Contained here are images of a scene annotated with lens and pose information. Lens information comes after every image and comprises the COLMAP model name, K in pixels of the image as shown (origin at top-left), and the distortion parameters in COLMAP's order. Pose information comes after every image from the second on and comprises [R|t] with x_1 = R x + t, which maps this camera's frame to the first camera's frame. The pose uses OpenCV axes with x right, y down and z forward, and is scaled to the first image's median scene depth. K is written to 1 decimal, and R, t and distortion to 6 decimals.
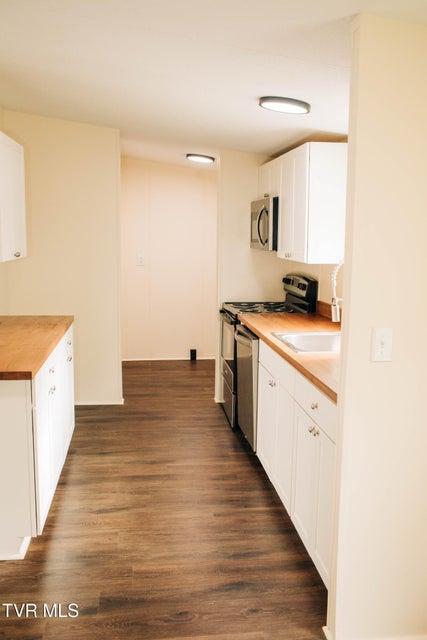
lens RADIAL K [[622.1, 0, 212.9], [0, 622.1, 325.5], [0, 0, 1]] dist [-0.062551, 0.000000]
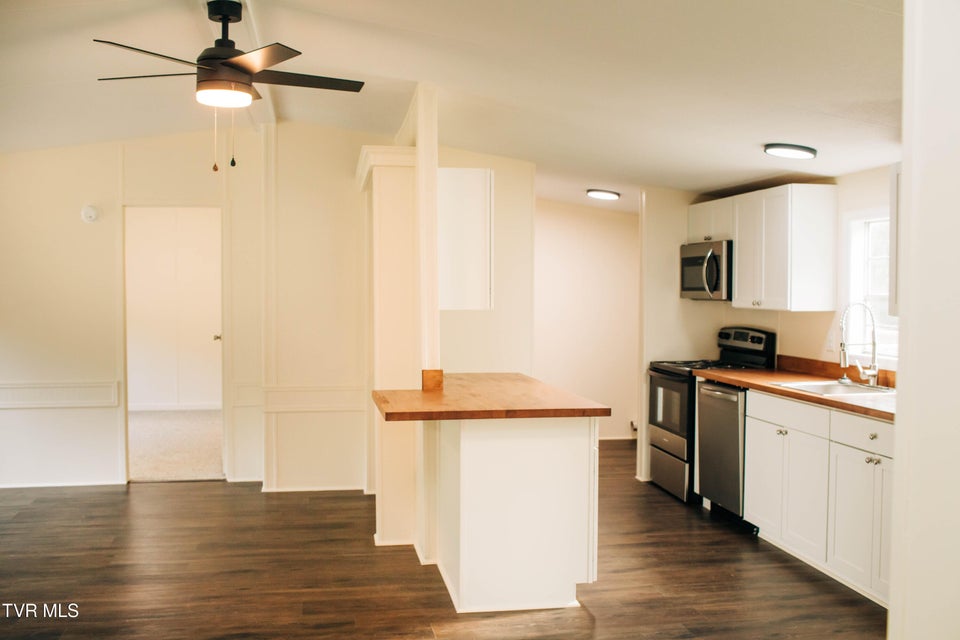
lens RADIAL K [[933.1, 0, 485.1], [0, 933.1, 320.5], [0, 0, 1]] dist [-0.062551, 0.000000]
pose [[0.998531, -0.006200, 0.053826, -0.349142], [0.012177, 0.993698, -0.111427, 0.058893], [-0.052796, 0.111918, 0.992314, -0.331911]]
